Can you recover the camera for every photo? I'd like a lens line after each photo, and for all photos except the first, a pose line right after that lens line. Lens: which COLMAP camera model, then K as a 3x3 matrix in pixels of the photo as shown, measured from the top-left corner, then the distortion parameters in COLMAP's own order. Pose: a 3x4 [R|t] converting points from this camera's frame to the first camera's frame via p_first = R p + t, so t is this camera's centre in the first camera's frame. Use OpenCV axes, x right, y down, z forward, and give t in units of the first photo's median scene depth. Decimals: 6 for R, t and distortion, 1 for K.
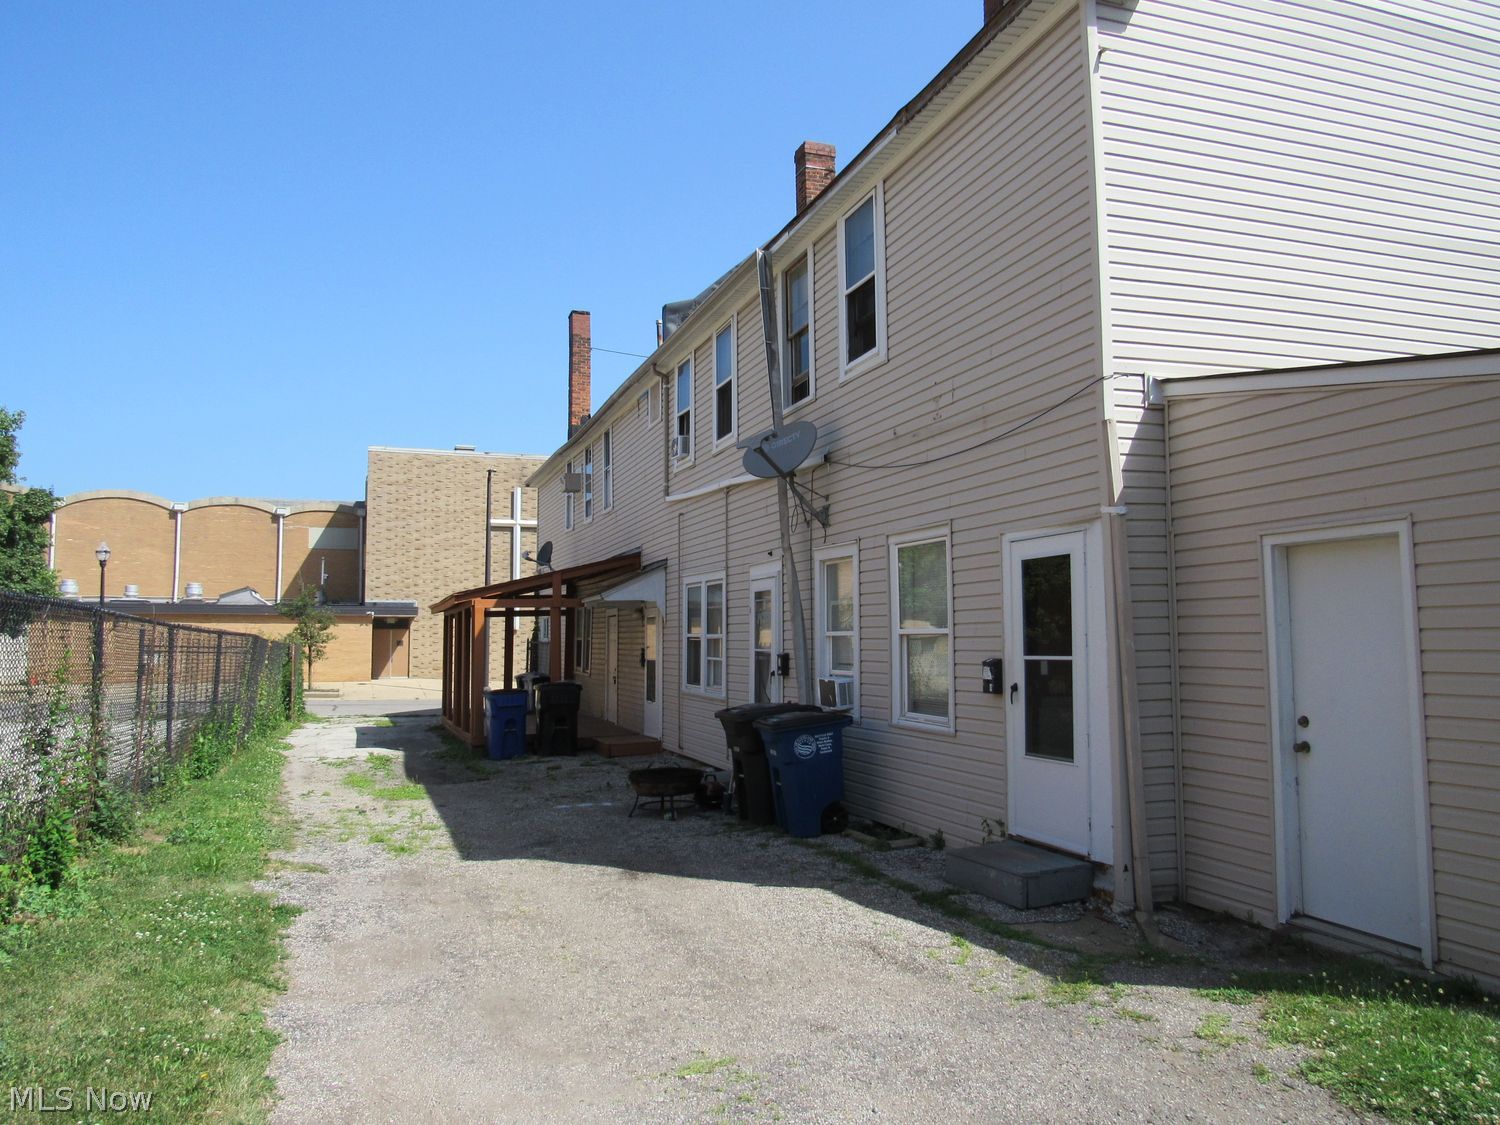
lens RADIAL K [[1085.6, 0, 753.3], [0, 1085.6, 552.3], [0, 0, 1]] dist [-0.037424, 0.024573]
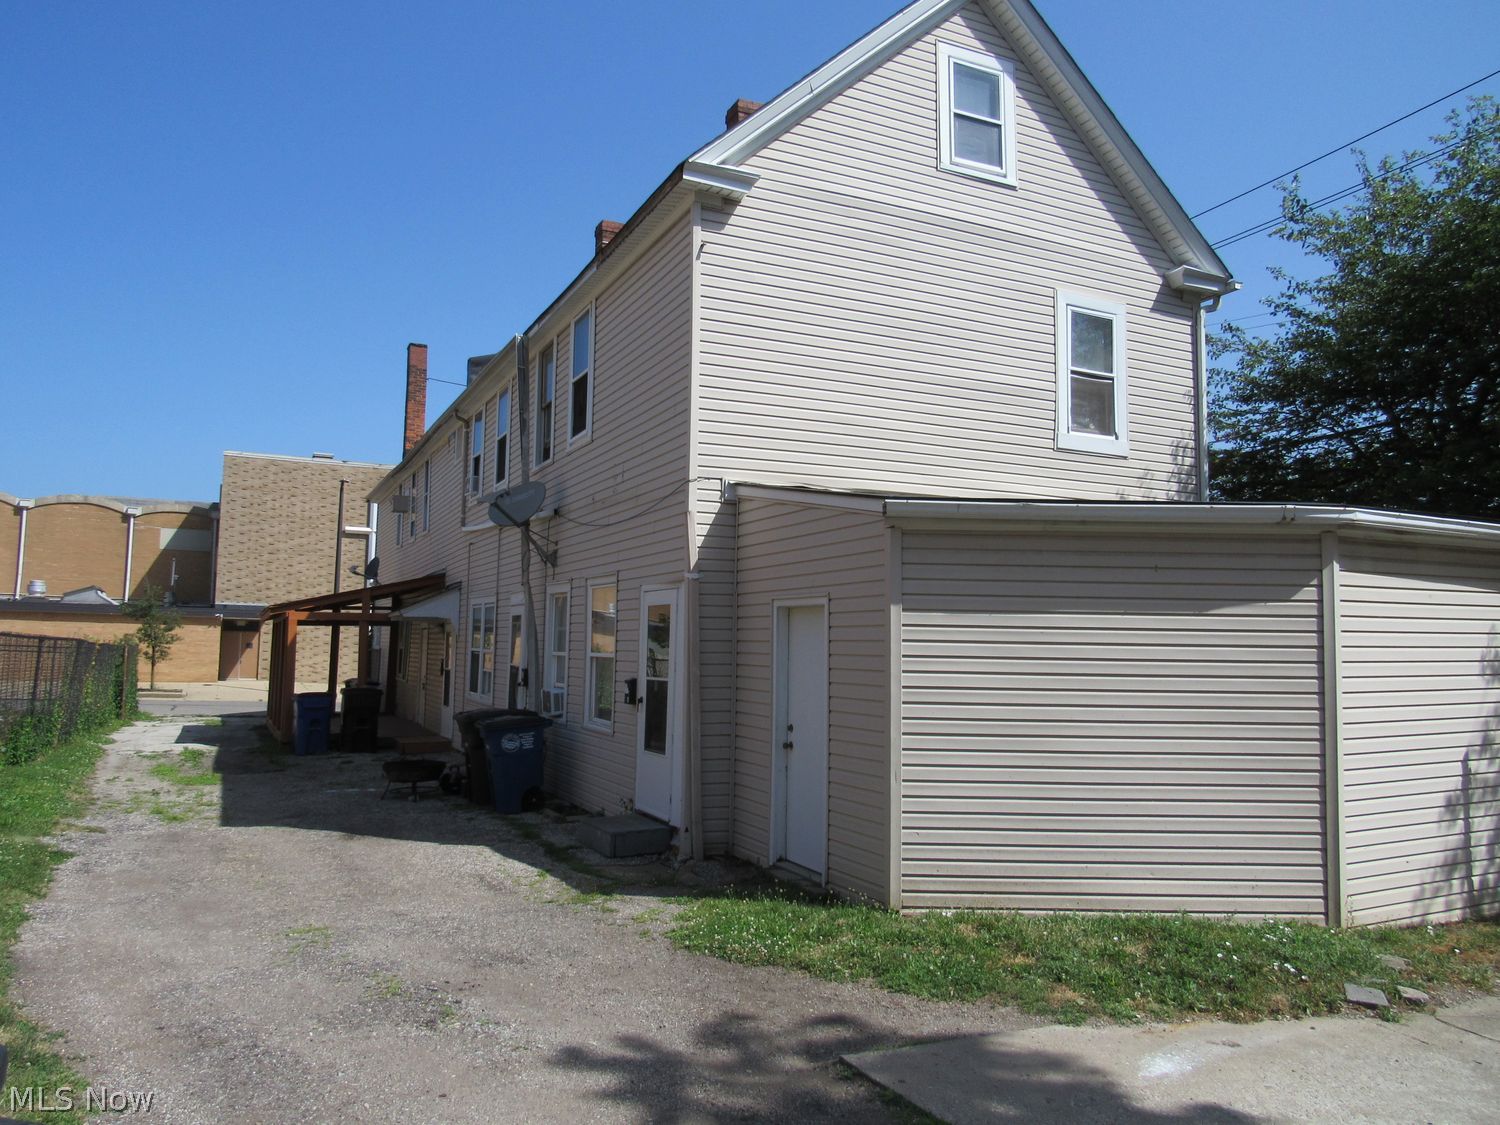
lens RADIAL K [[1085.6, 0, 753.3], [0, 1085.6, 552.3], [0, 0, 1]] dist [-0.037424, 0.024573]
pose [[0.994218, 0.032055, 0.102488, 0.126403], [-0.031210, 0.999464, -0.009838, -0.027194], [-0.102749, 0.006583, 0.994686, -0.194940]]
